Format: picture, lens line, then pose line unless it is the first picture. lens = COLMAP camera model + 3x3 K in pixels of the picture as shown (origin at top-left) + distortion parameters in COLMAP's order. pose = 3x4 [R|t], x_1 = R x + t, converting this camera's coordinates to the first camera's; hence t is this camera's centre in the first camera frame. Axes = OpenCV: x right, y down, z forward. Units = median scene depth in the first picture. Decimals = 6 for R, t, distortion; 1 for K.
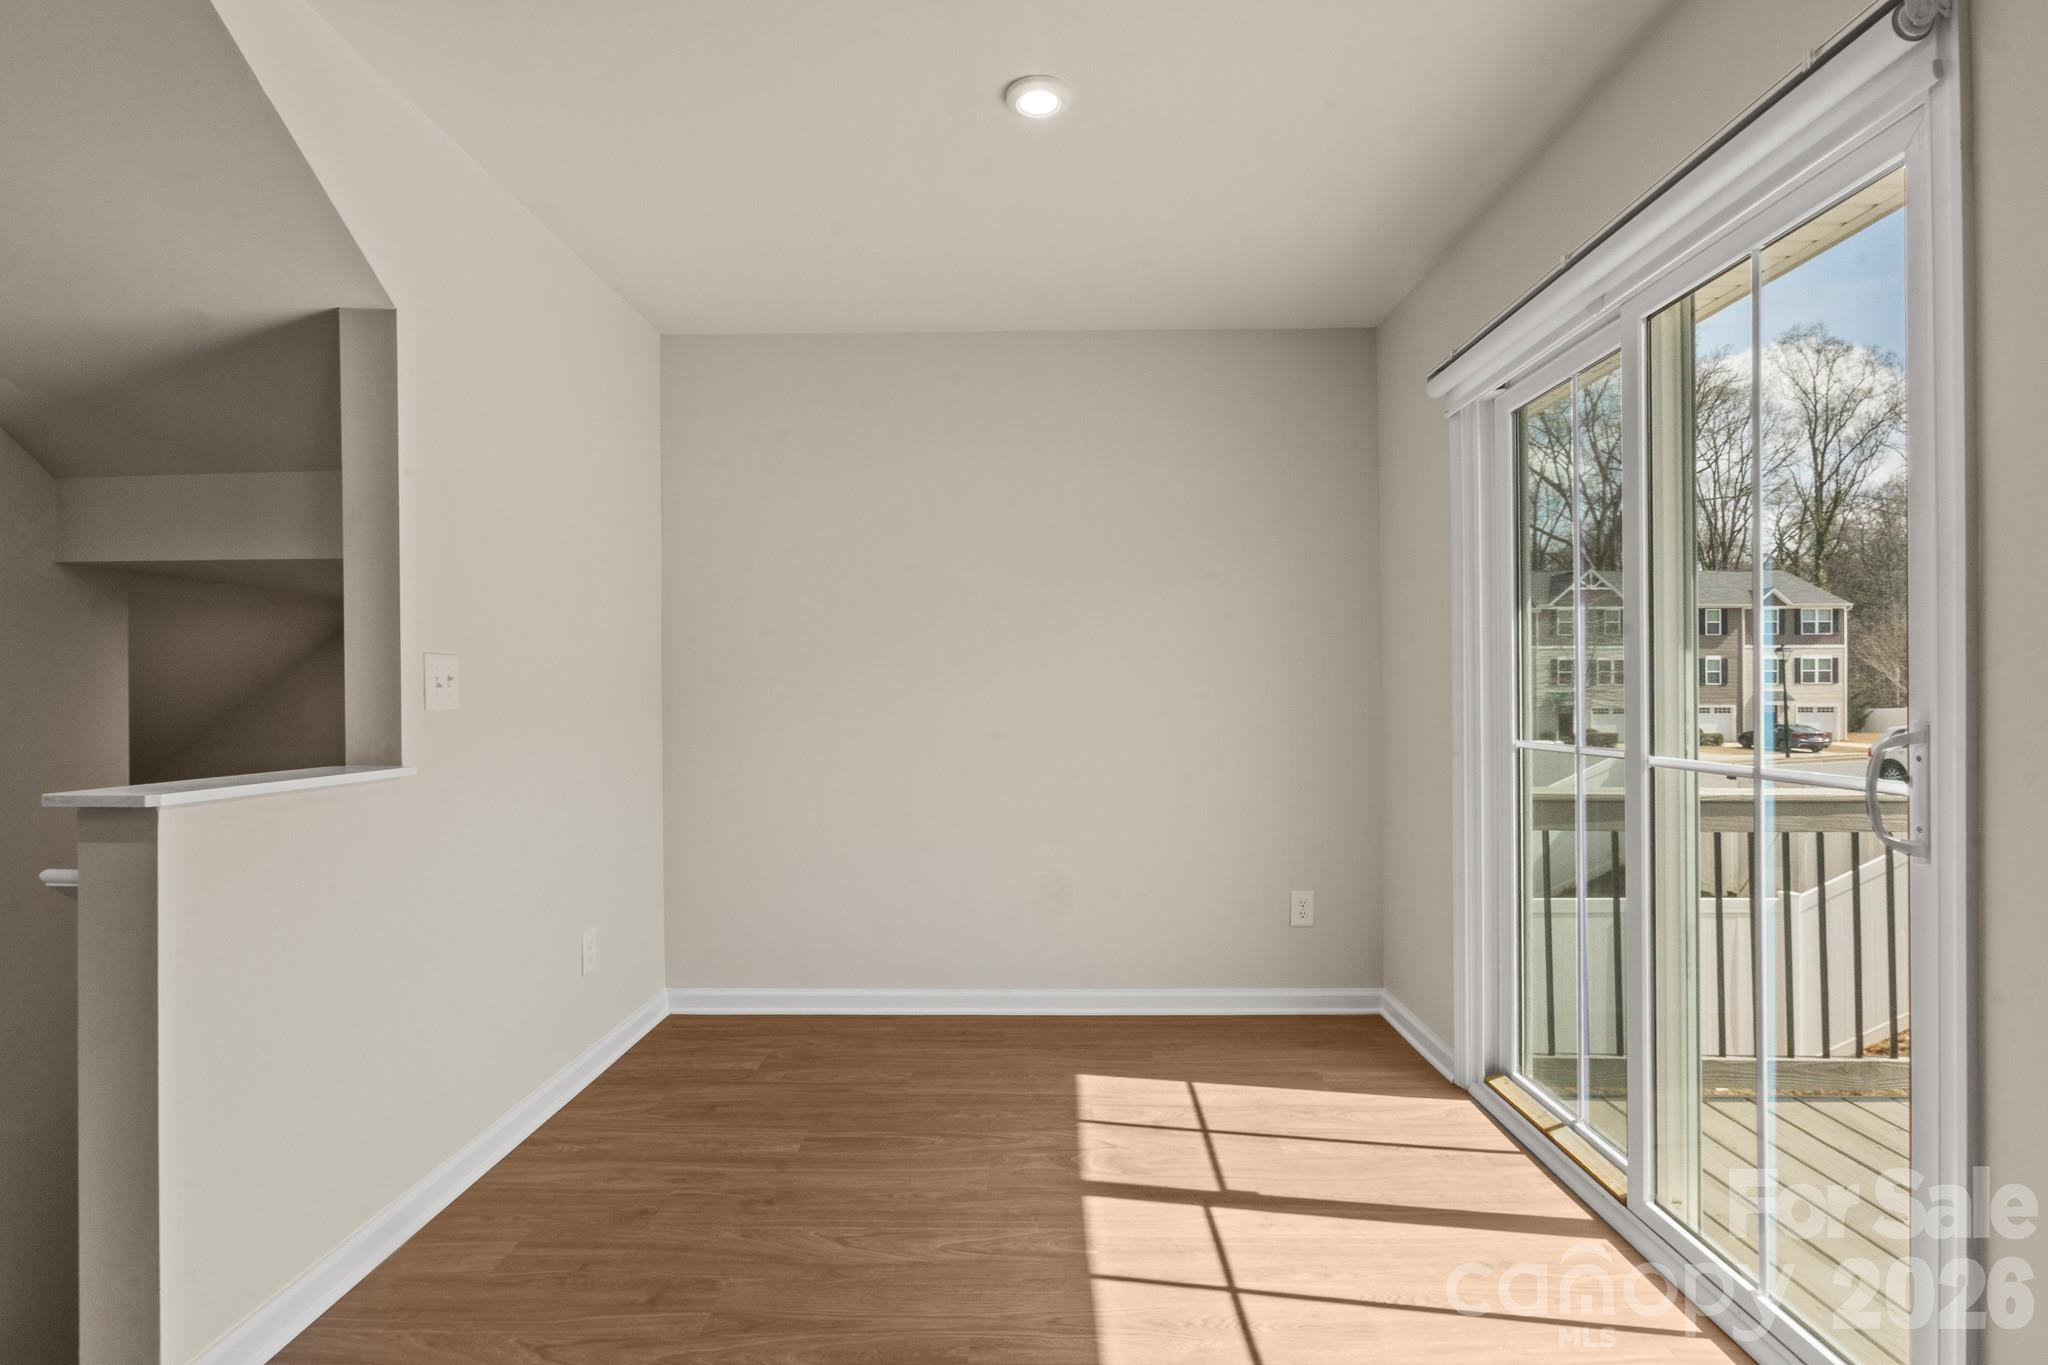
lens RADIAL K [[973.2, 0, 1038.1], [0, 973.2, 692.6], [0, 0, 1]] dist [-0.017149, -0.000385]
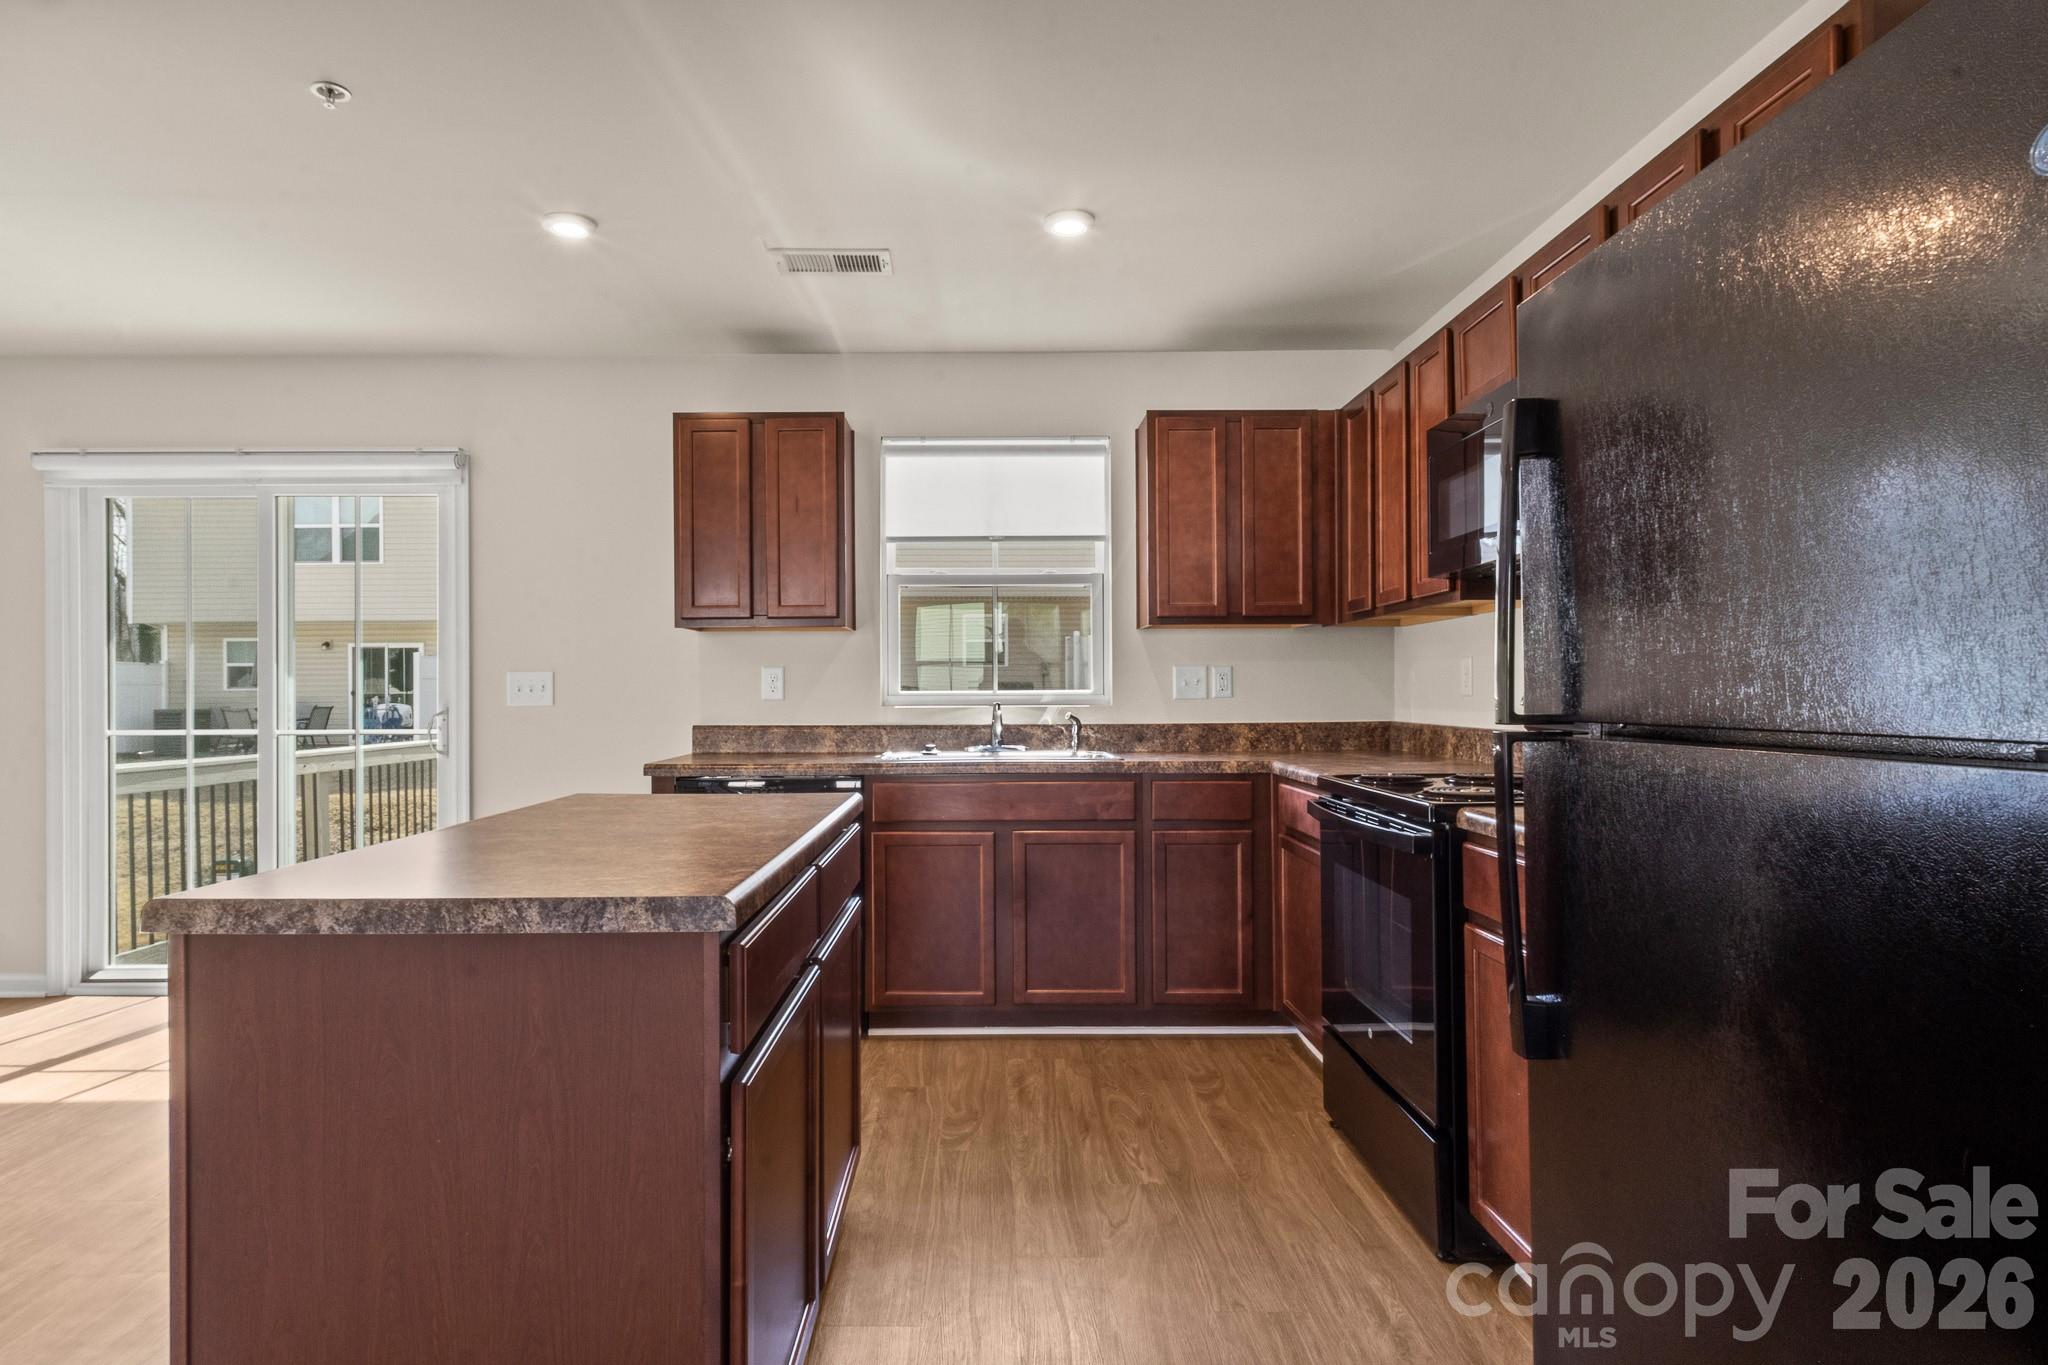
lens RADIAL K [[1094.9, 0, 978.1], [0, 1094.9, 683.1], [0, 0, 1]] dist [-0.011494, 0.006823]
pose [[-0.016589, 0.015362, 0.999744, -1.128566], [0.005843, 0.999866, -0.015267, 0.011029], [-0.999845, 0.005588, -0.016677, -0.249971]]
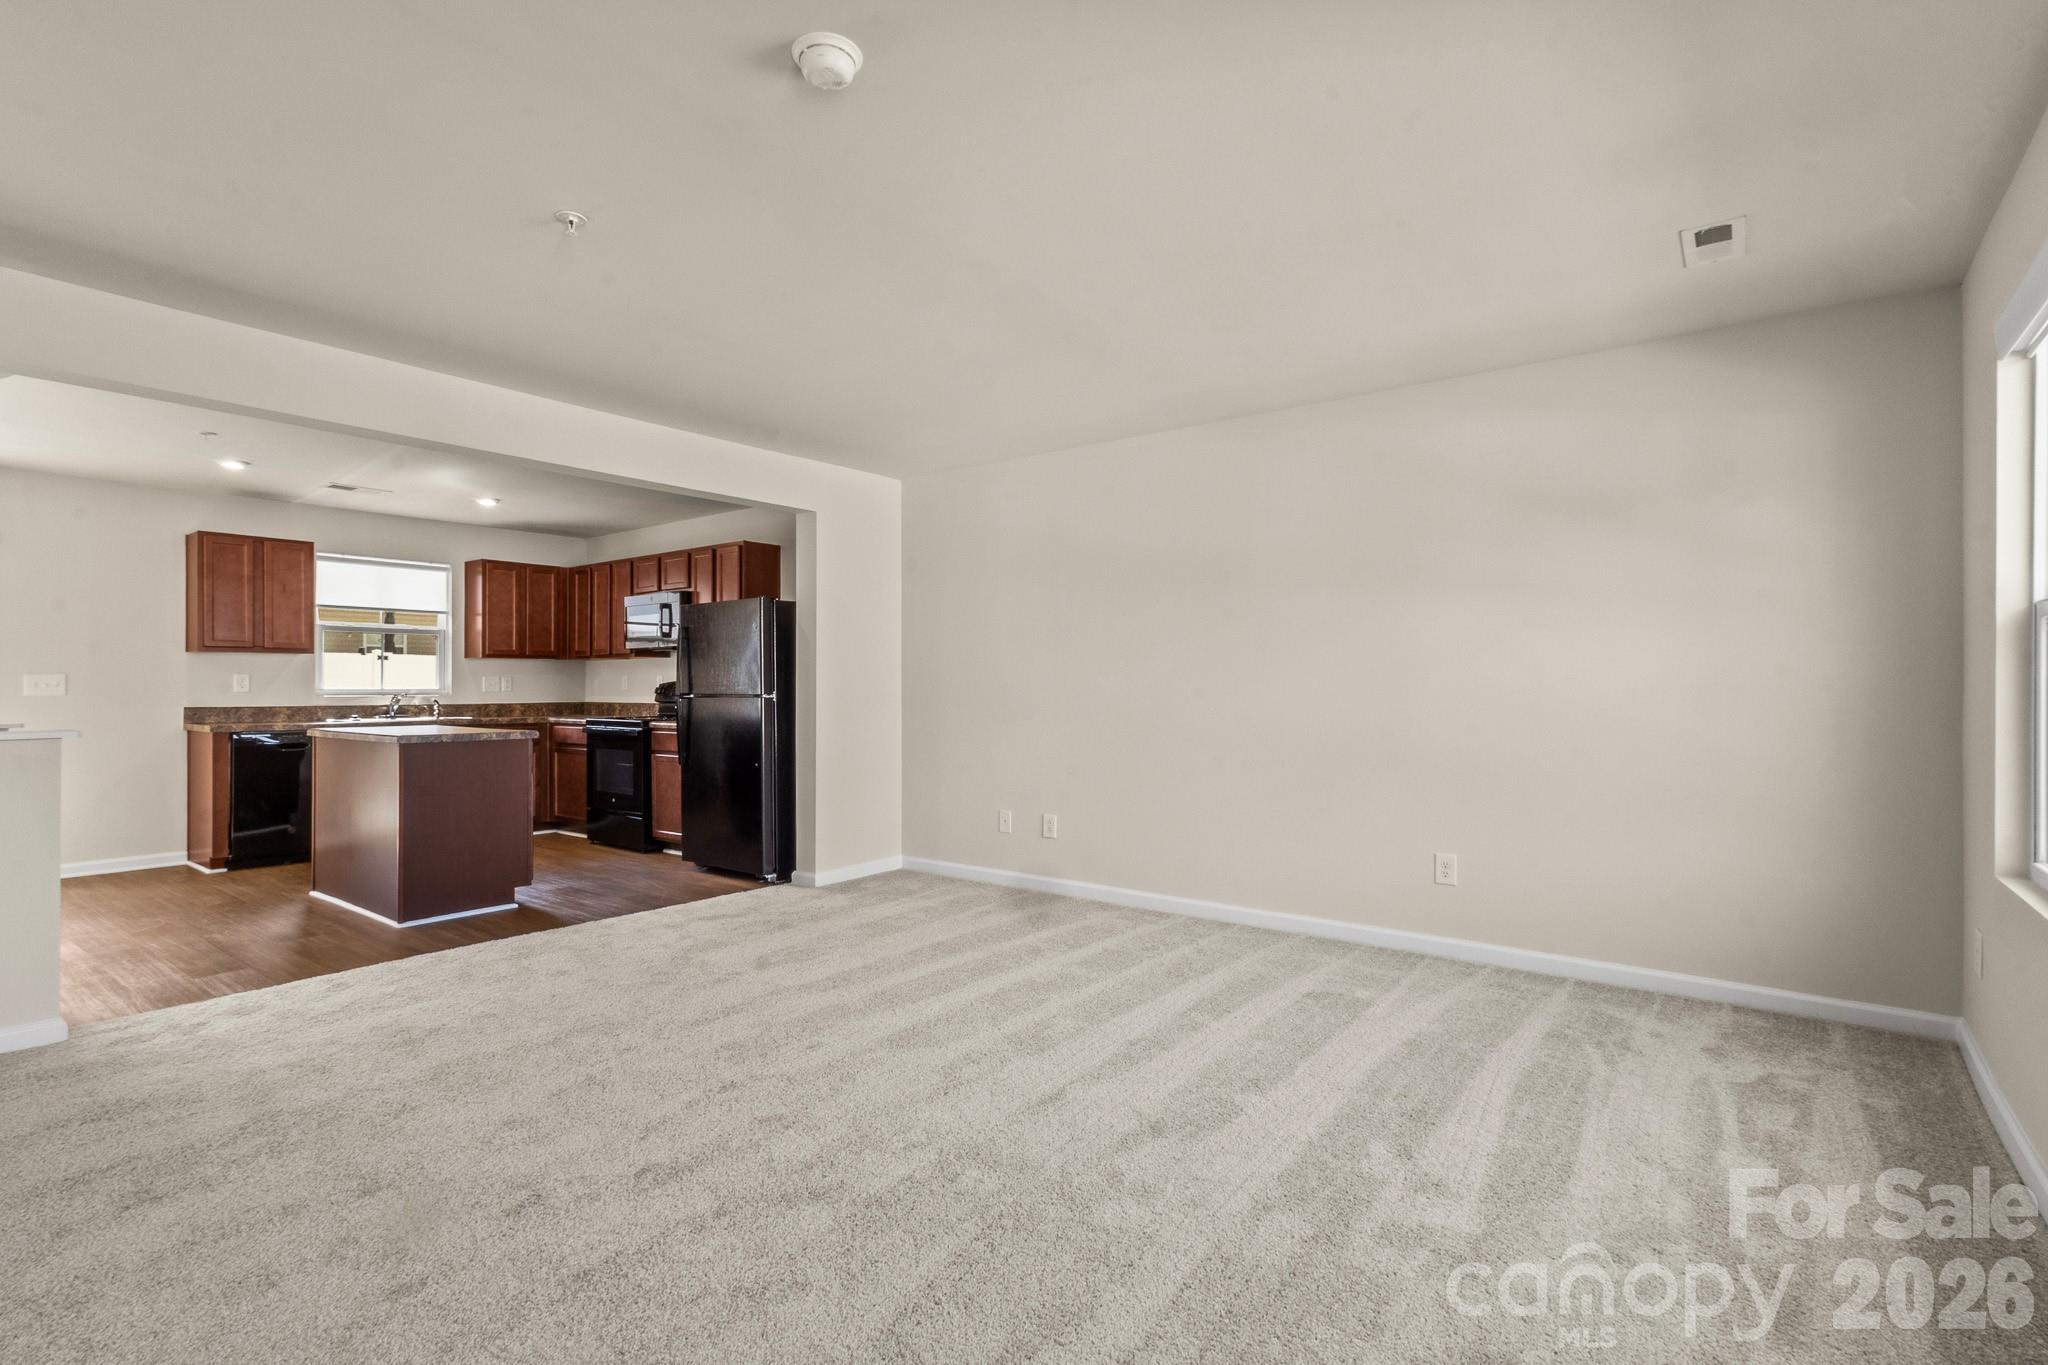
lens RADIAL K [[976.9, 0, 1022.1], [0, 976.9, 684.3], [0, 0, 1]] dist [0.000565, 0.001606]
pose [[-0.801104, 0.005682, 0.598498, -2.622974], [0.004660, 0.999984, -0.003256, 0.005581], [-0.598507, 0.000180, -0.801118, 0.831132]]
